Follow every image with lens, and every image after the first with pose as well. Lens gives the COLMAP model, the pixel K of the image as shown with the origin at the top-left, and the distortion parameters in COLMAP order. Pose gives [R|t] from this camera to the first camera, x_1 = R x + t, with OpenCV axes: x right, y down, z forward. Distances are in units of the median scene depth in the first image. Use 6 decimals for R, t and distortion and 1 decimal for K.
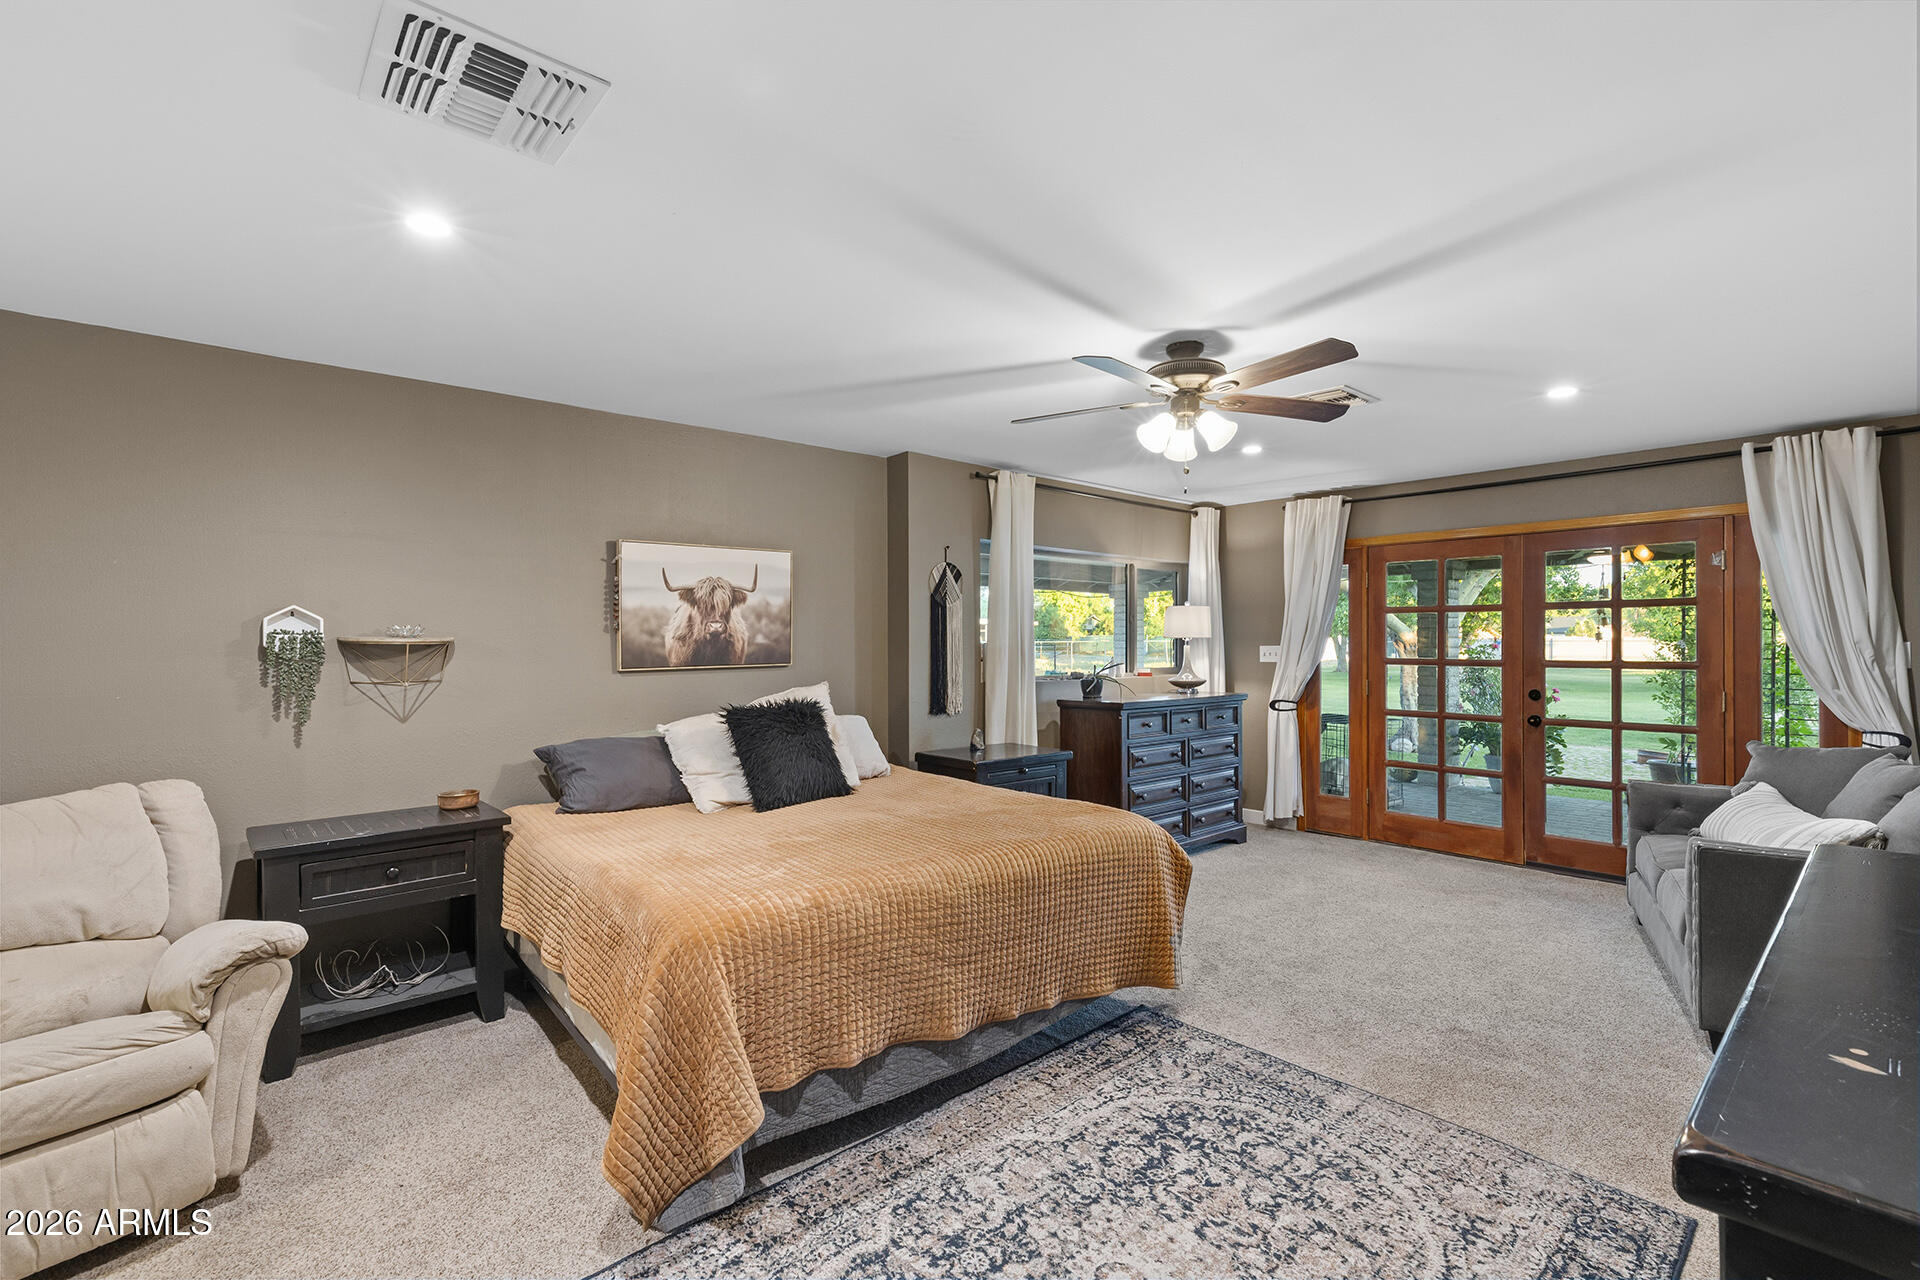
lens RADIAL K [[856.6, 0, 954.5], [0, 856.6, 642.2], [0, 0, 1]] dist [0.004494, -0.000043]
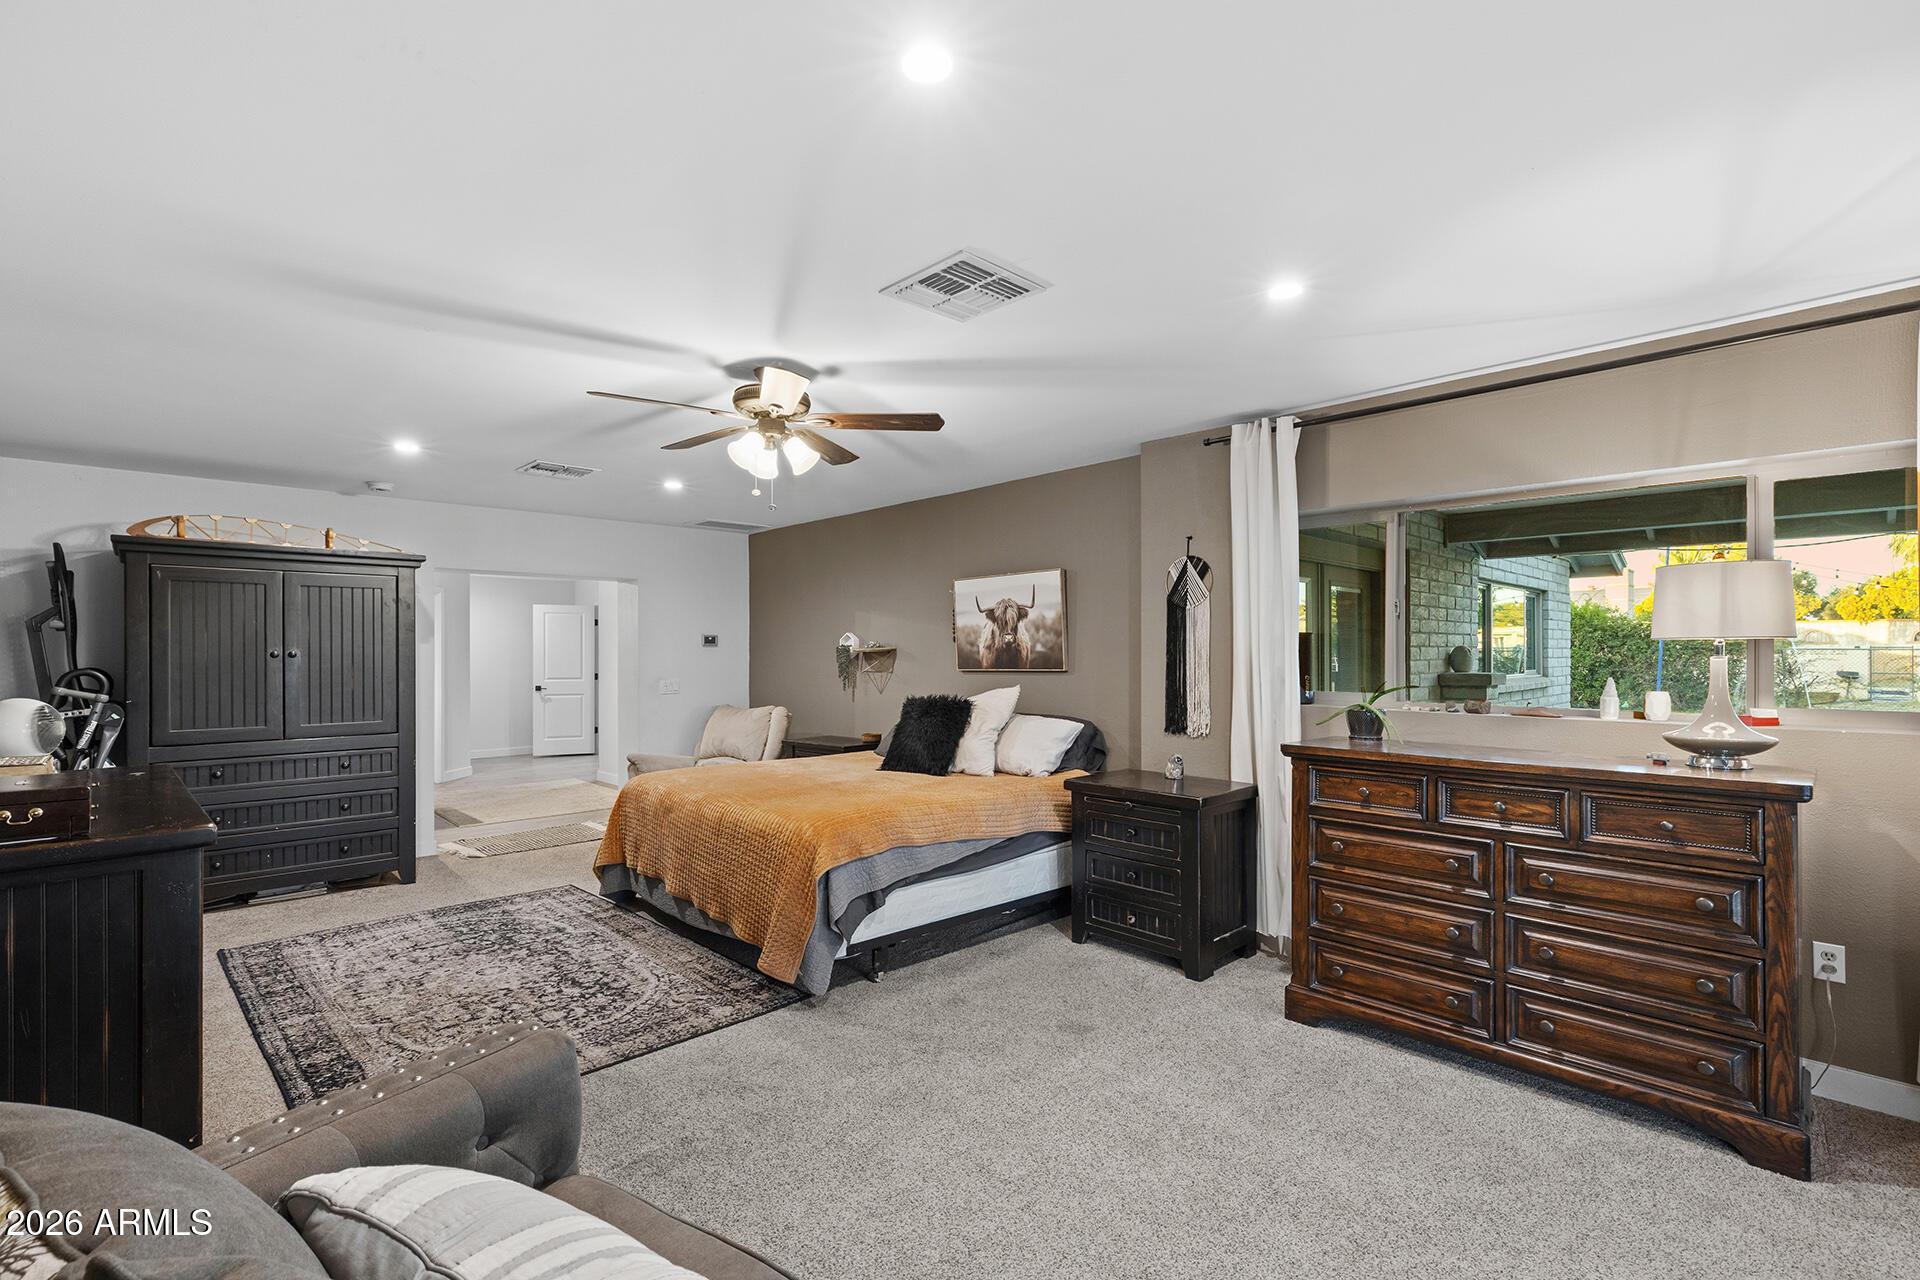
lens RADIAL K [[856.6, 0, 954.5], [0, 856.6, 642.2], [0, 0, 1]] dist [0.004494, -0.000043]
pose [[0.058199, -0.008886, -0.998265, 1.022318], [0.002341, 0.999959, -0.008765, -0.001073], [0.998302, -0.001827, 0.058217, 0.886266]]
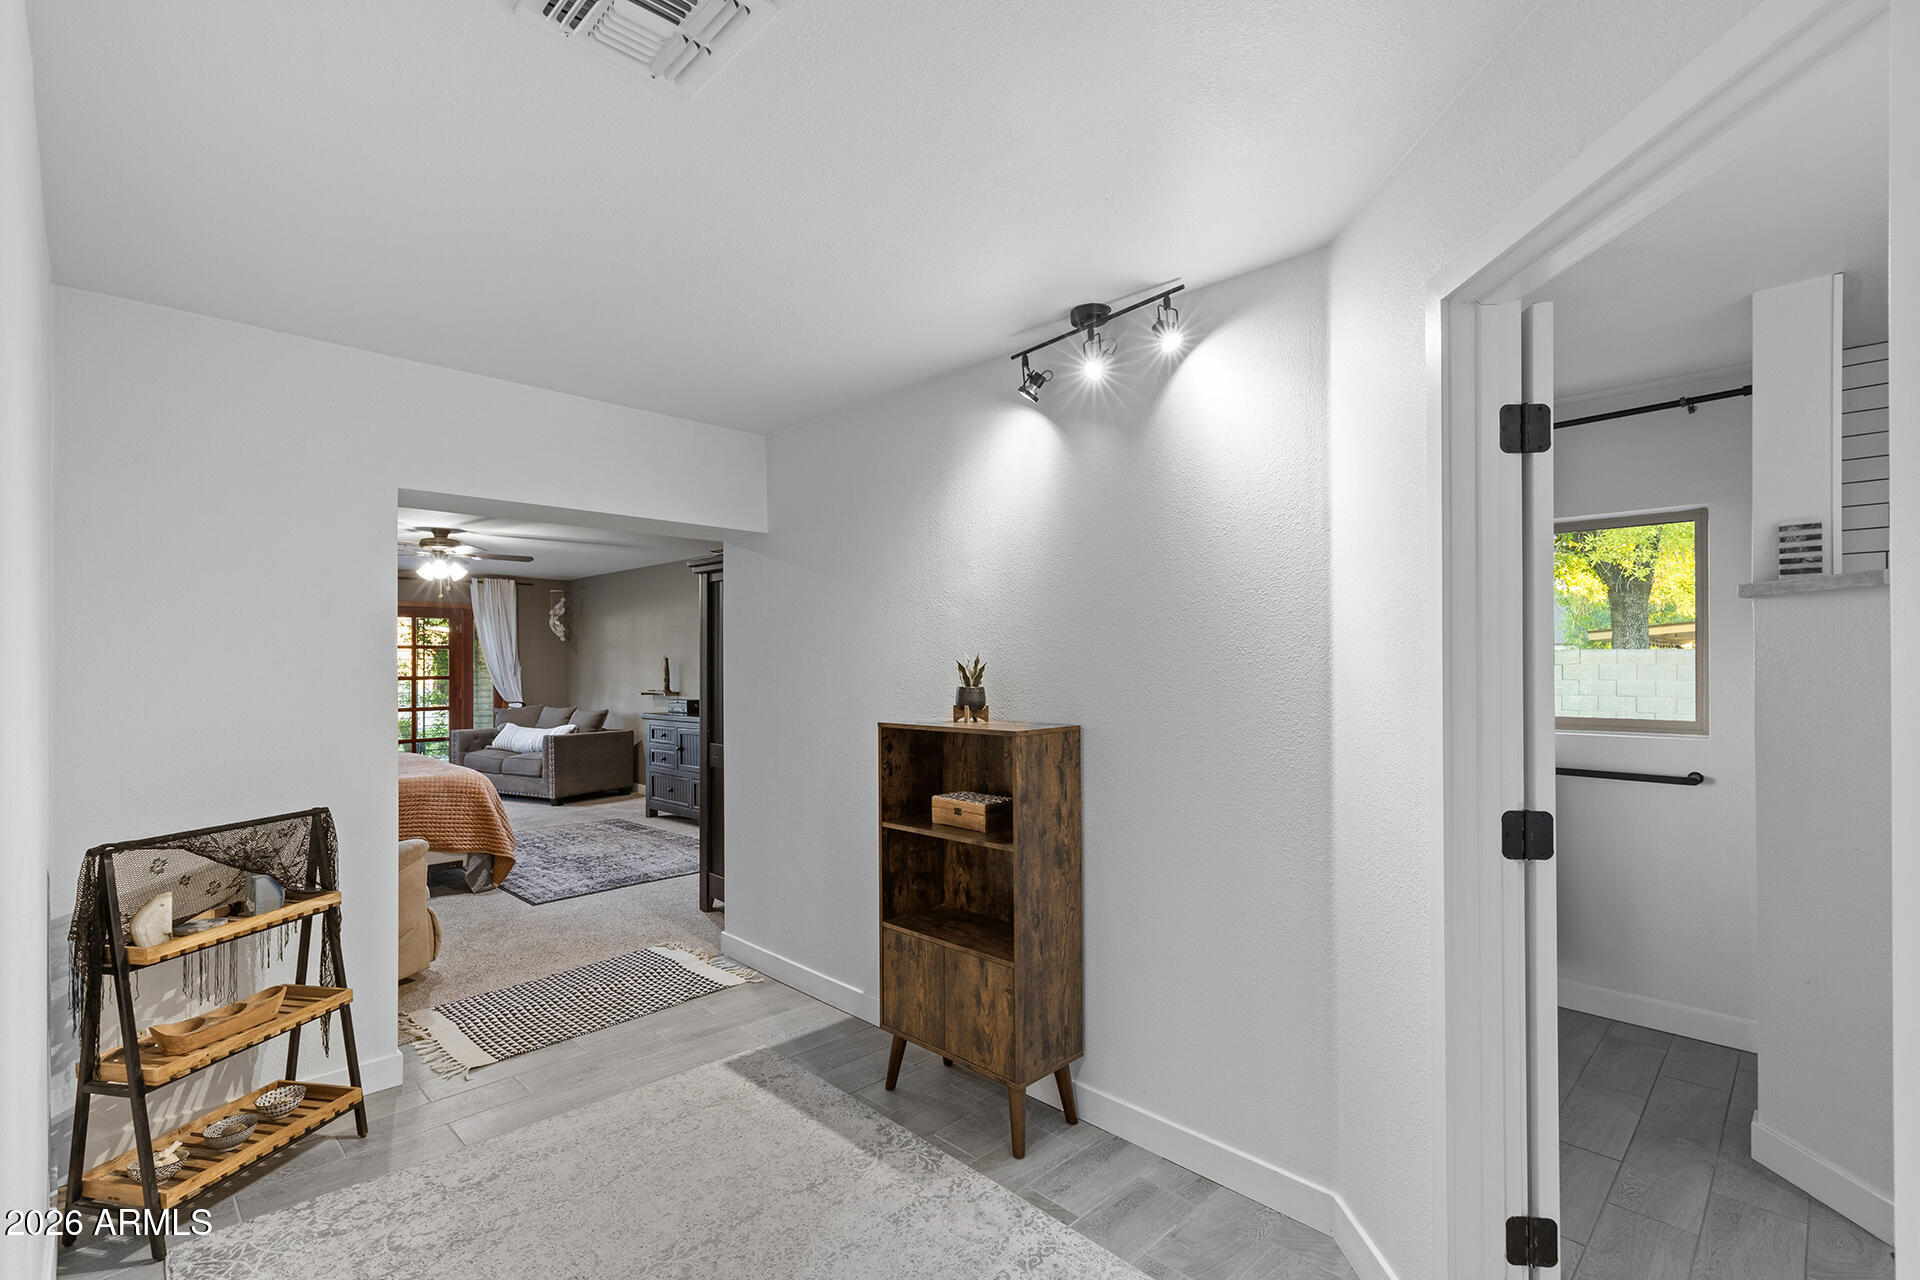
lens RADIAL K [[856.6, 0, 954.5], [0, 856.6, 642.2], [0, 0, 1]] dist [0.004494, -0.000043]
pose [[-0.059449, 0.027280, 0.997858, -1.543724], [0.002328, 0.999628, -0.027190, 0.001709], [-0.998229, 0.000707, -0.059491, -0.133026]]
